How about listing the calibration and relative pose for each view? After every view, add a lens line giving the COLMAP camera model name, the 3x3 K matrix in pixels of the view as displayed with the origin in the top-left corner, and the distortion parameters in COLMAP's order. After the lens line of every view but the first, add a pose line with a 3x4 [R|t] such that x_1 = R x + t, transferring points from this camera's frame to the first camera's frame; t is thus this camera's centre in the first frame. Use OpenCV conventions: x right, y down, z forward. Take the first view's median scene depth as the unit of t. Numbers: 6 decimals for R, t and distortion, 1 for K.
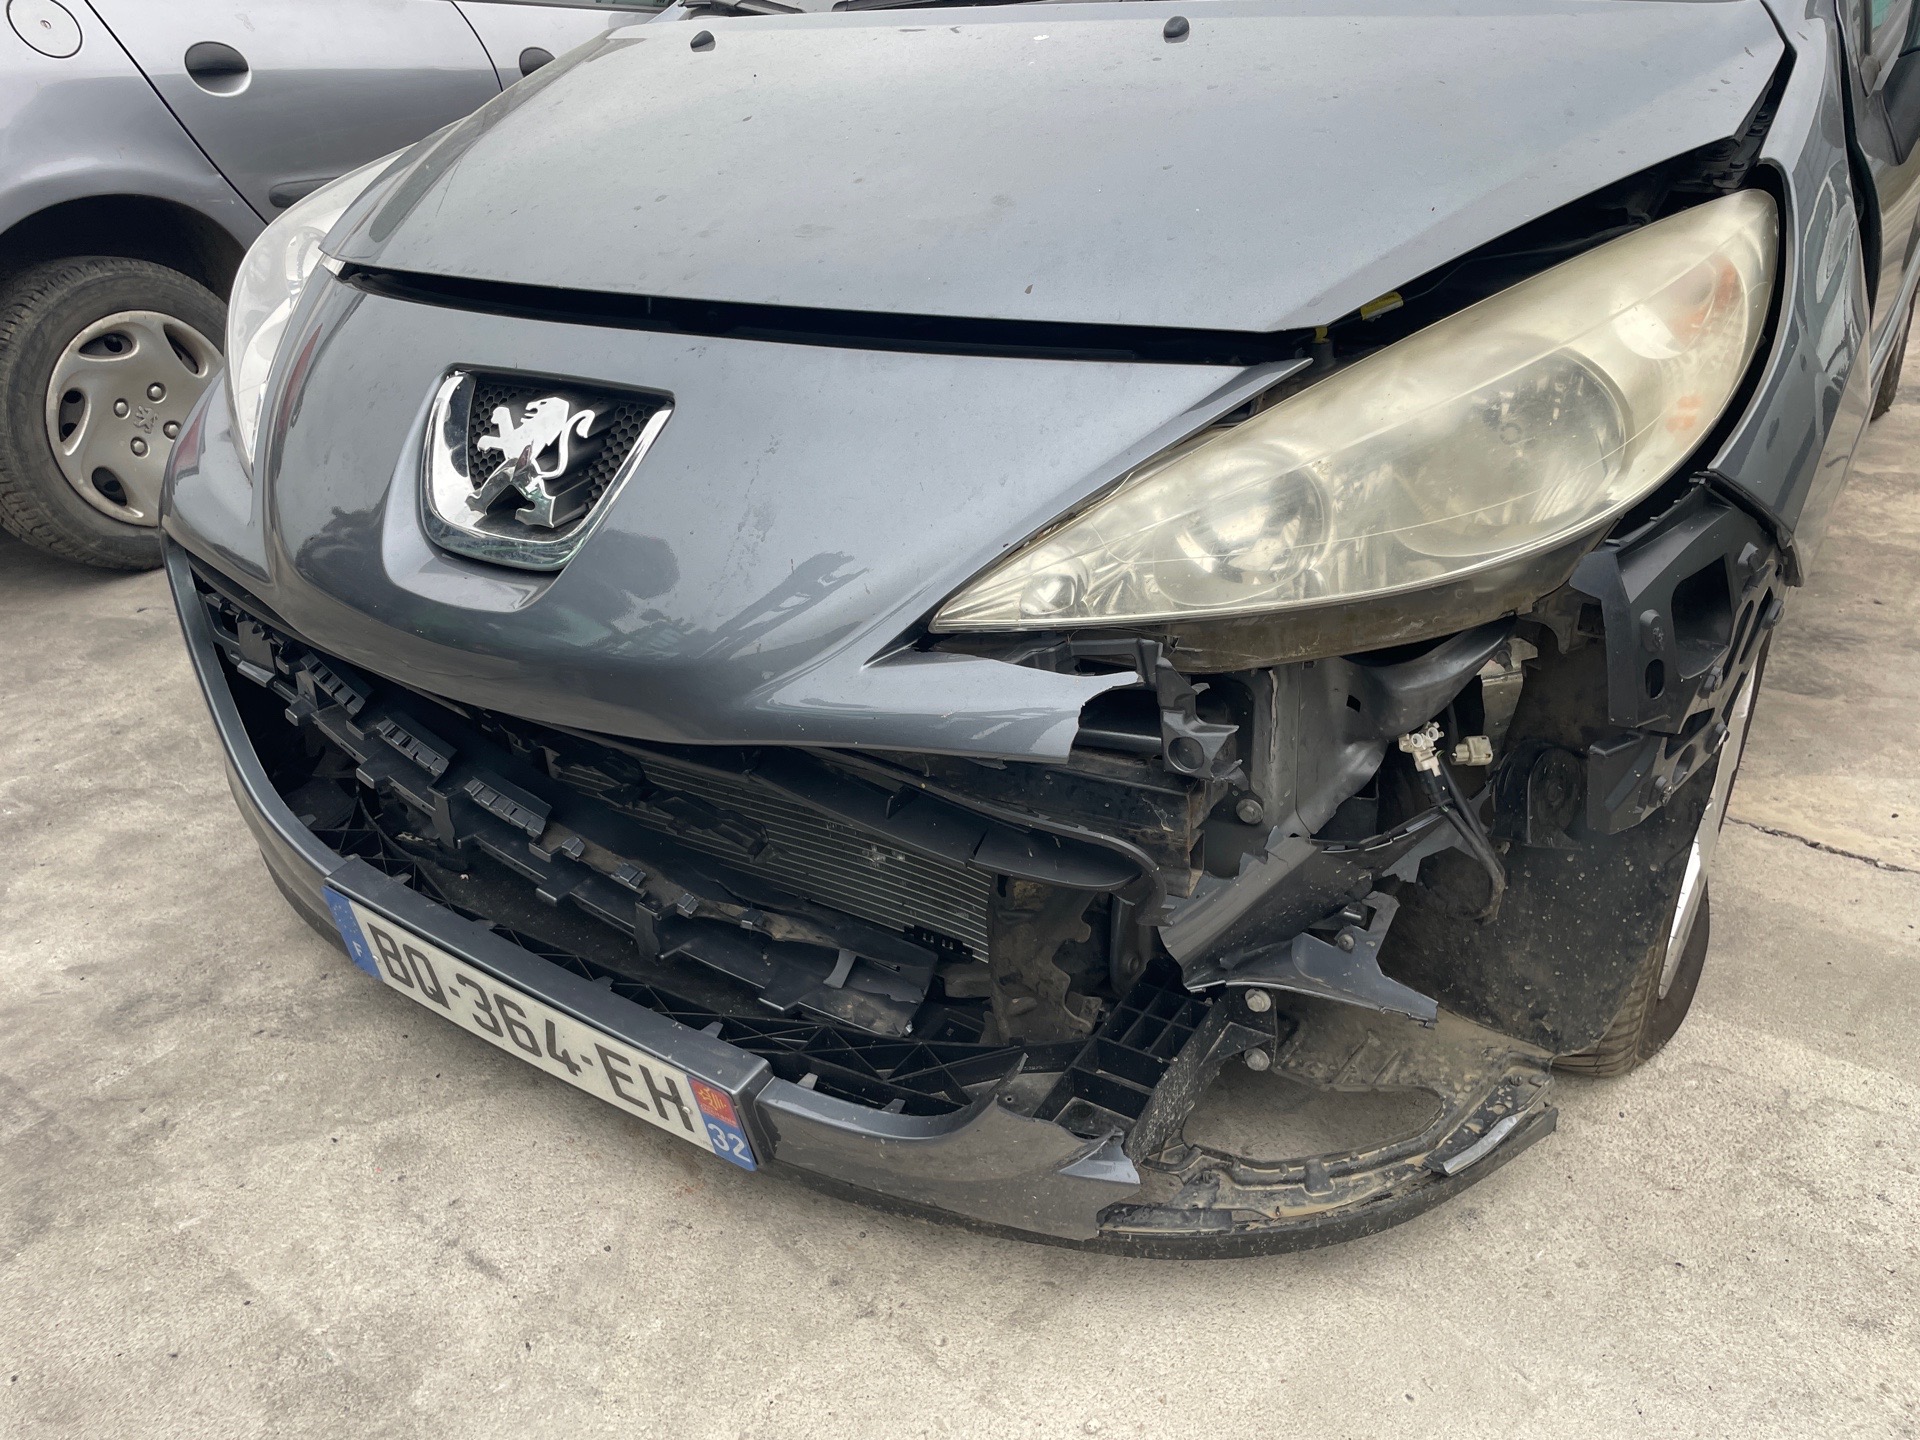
lens RADIAL K [[1433.9, 0, 989.1], [0, 1433.9, 744.2], [0, 0, 1]] dist [0.079549, -0.101561]
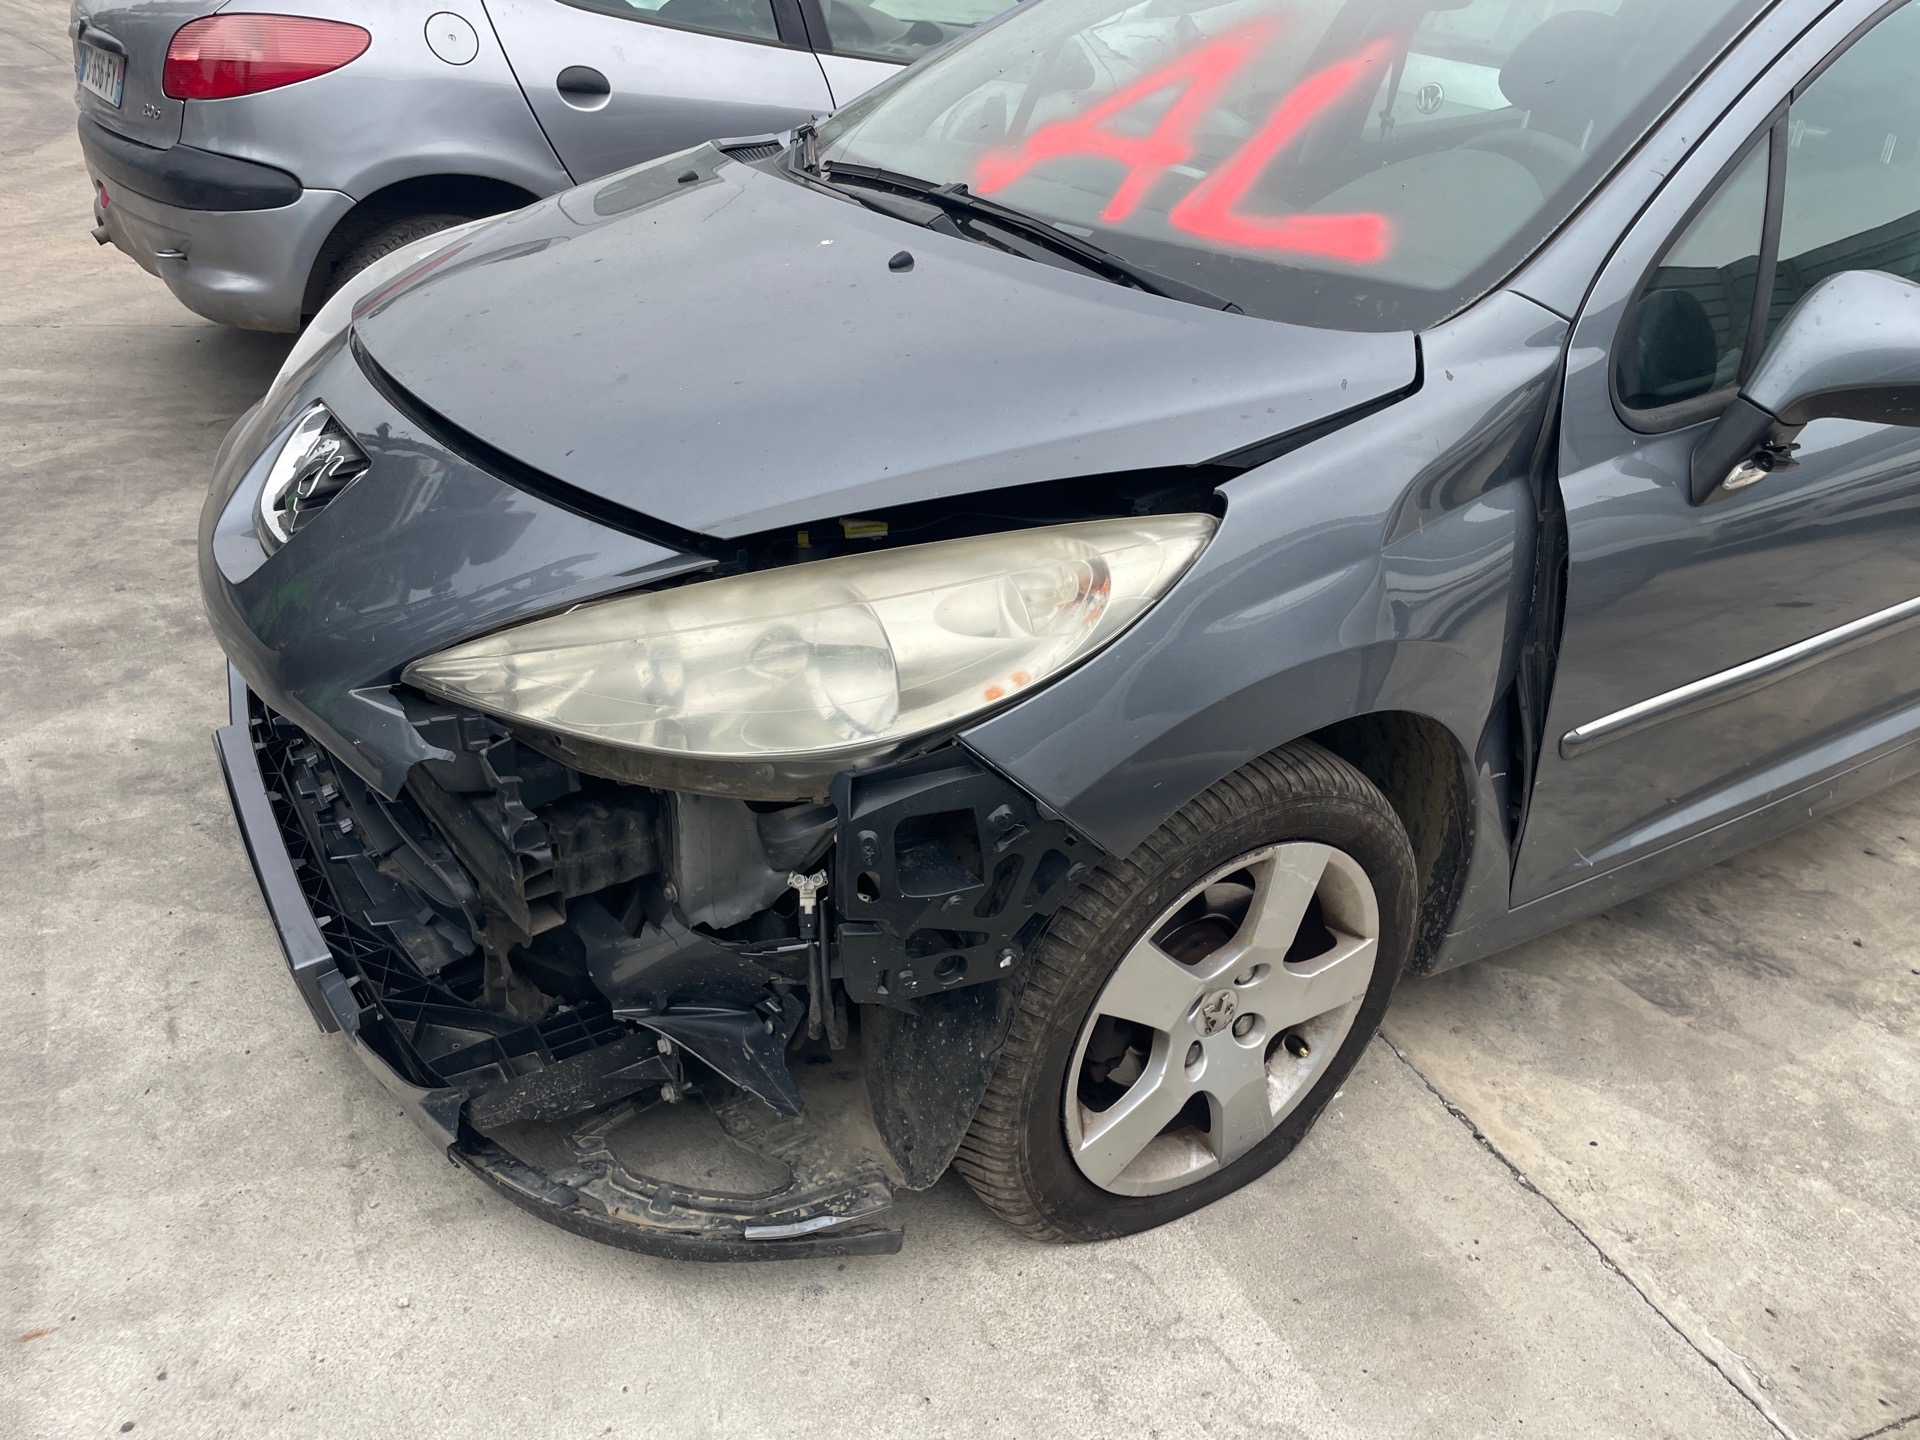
lens RADIAL K [[1425.2, 0, 960.0], [0, 1425.2, 720.0], [0, 0, 1]] dist [0.080352, -0.098868]
pose [[0.904984, 0.290222, -0.311086, 0.673644], [-0.294559, 0.955026, 0.034068, -0.190085], [0.306982, 0.060802, 0.949771, -0.093193]]
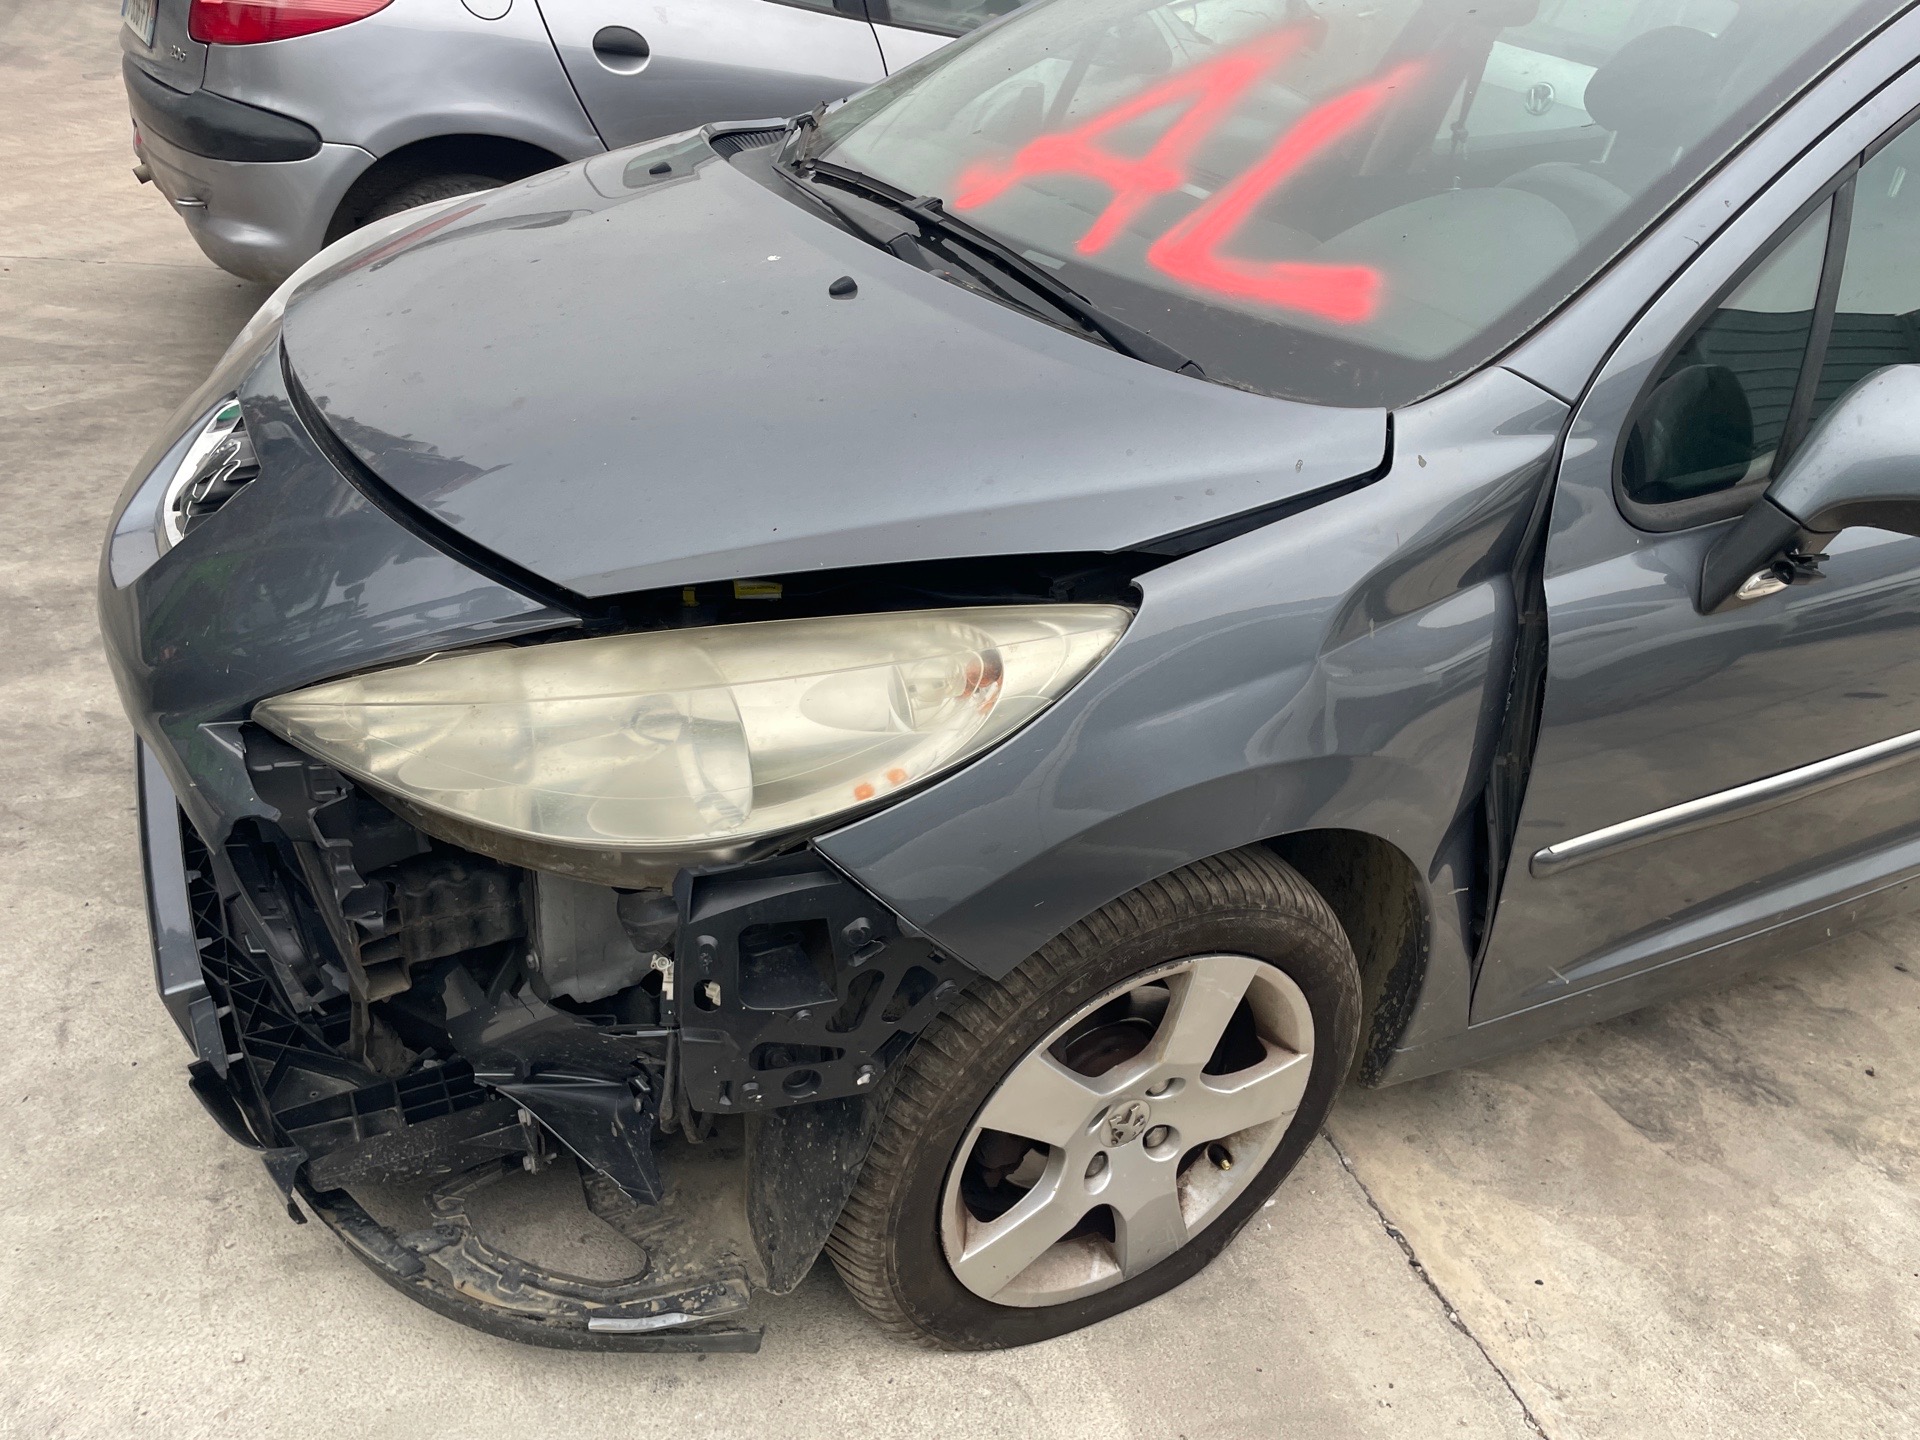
lens RADIAL K [[1427.4, 0, 954.5], [0, 1427.4, 754.6], [0, 0, 1]] dist [0.078780, -0.096334]
pose [[0.863230, 0.370960, -0.342378, 0.729049], [-0.362348, 0.927550, 0.091404, -0.302146], [0.351480, 0.045157, 0.935106, 0.025675]]
